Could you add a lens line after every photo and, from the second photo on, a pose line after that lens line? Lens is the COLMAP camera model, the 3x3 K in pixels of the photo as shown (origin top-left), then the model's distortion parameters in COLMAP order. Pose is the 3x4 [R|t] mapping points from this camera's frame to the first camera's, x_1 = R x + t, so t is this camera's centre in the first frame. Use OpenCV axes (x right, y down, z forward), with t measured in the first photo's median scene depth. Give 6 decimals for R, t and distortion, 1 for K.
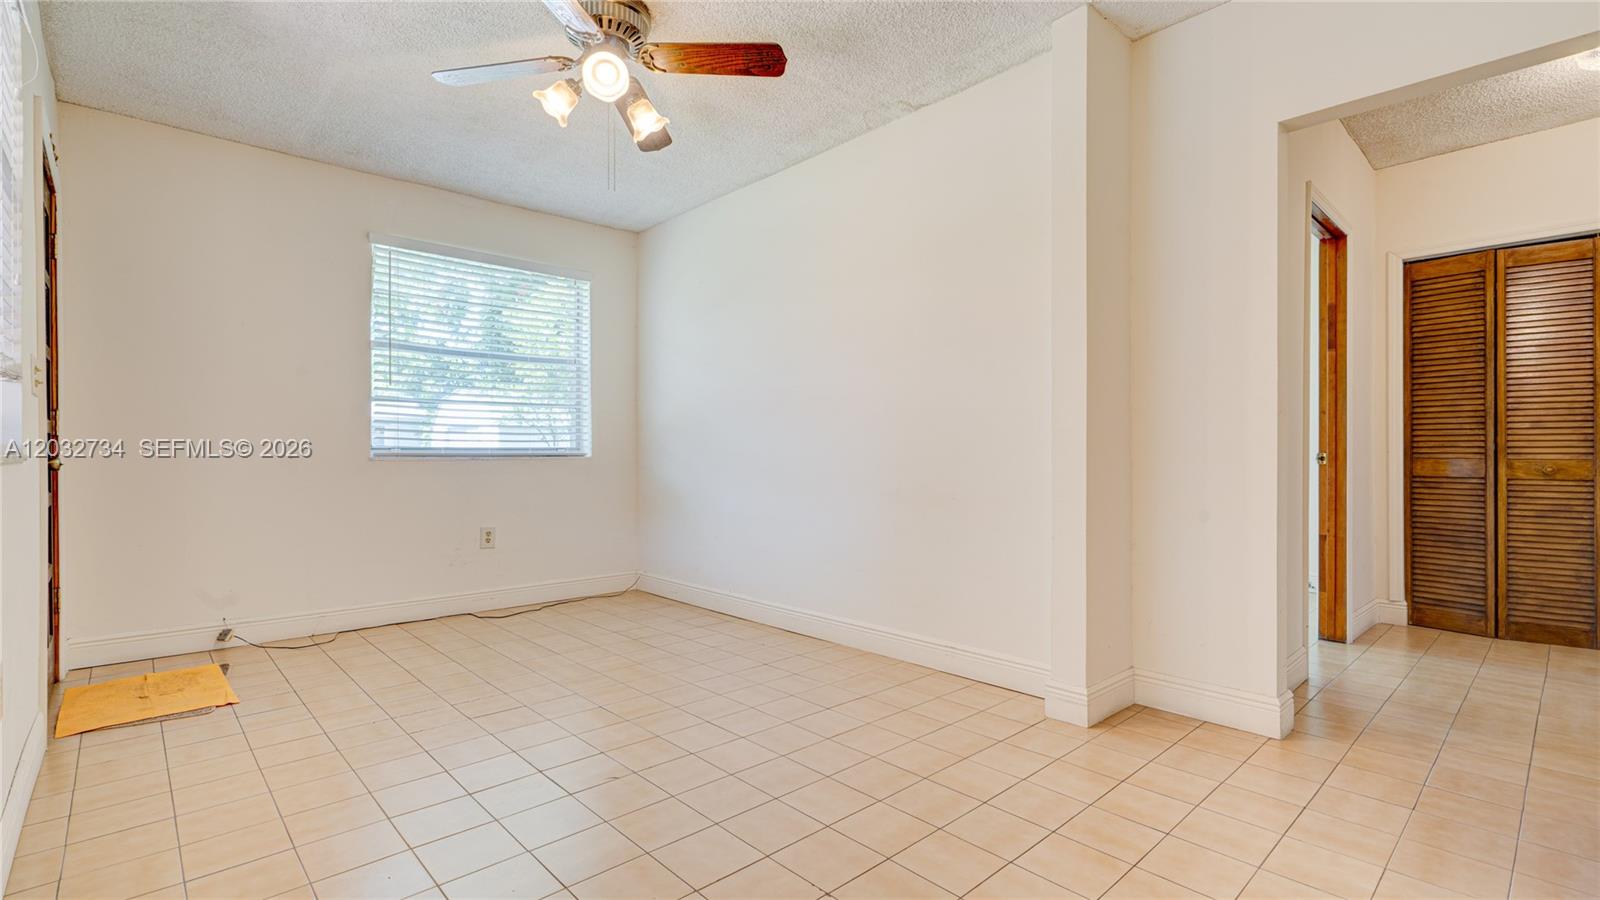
lens RADIAL K [[727.8, 0, 808.2], [0, 727.8, 444.9], [0, 0, 1]] dist [-0.006174, 0.003537]
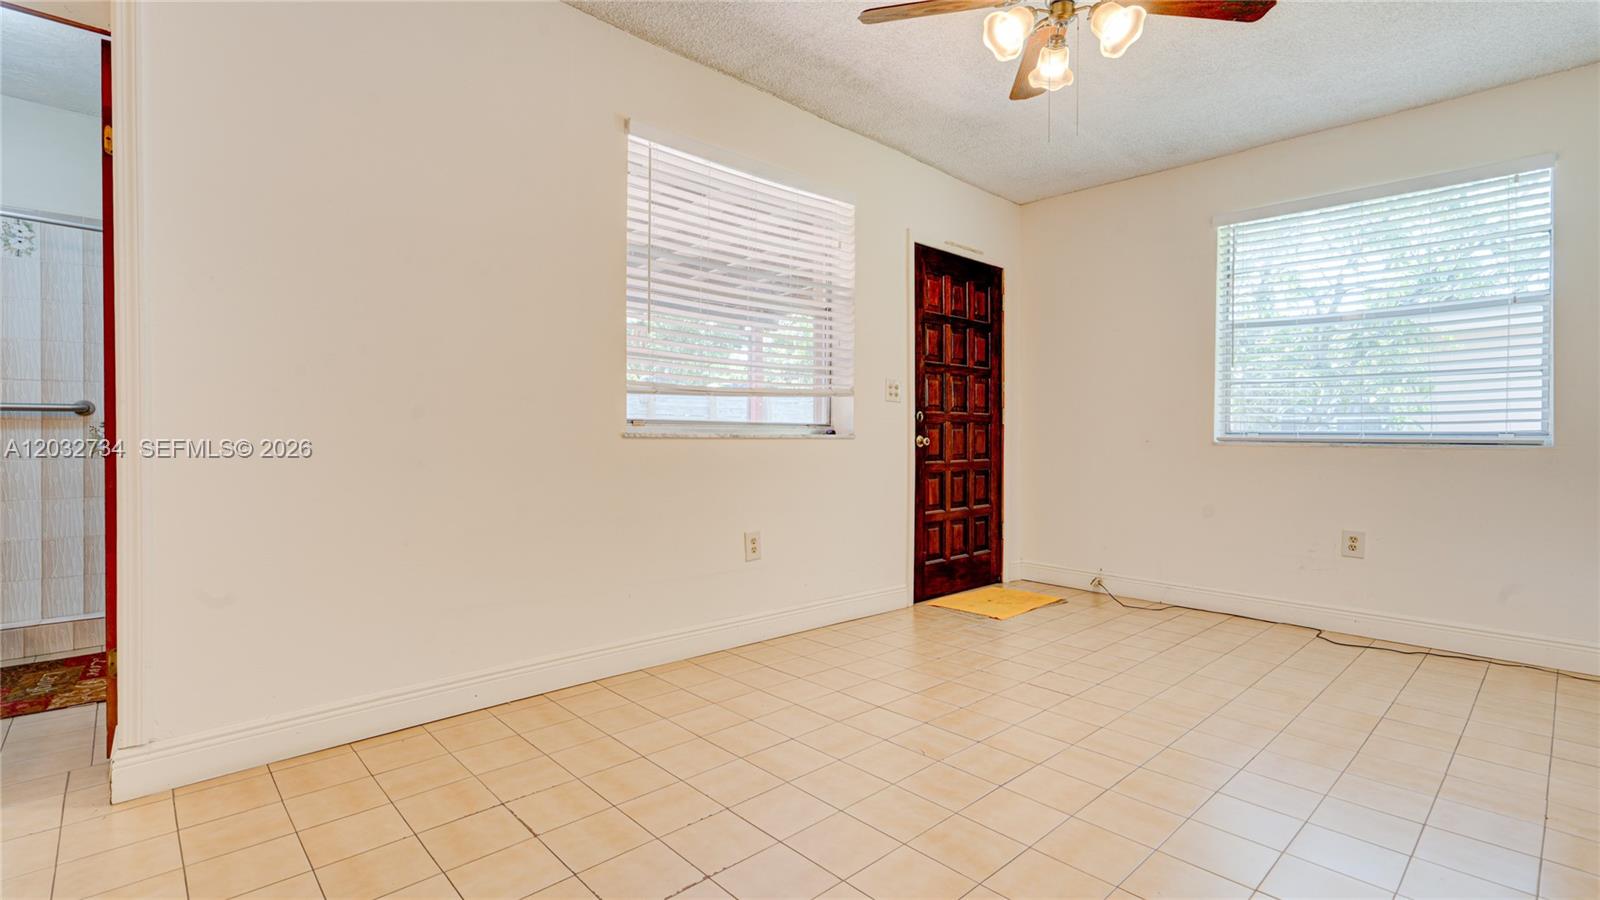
lens RADIAL K [[727.8, 0, 808.2], [0, 727.8, 444.9], [0, 0, 1]] dist [-0.006174, 0.003537]
pose [[0.001870, 0.016442, -0.999863, 0.396439], [0.005561, 0.999849, 0.016452, 0.001140], [0.999983, -0.005591, 0.001778, 0.435244]]
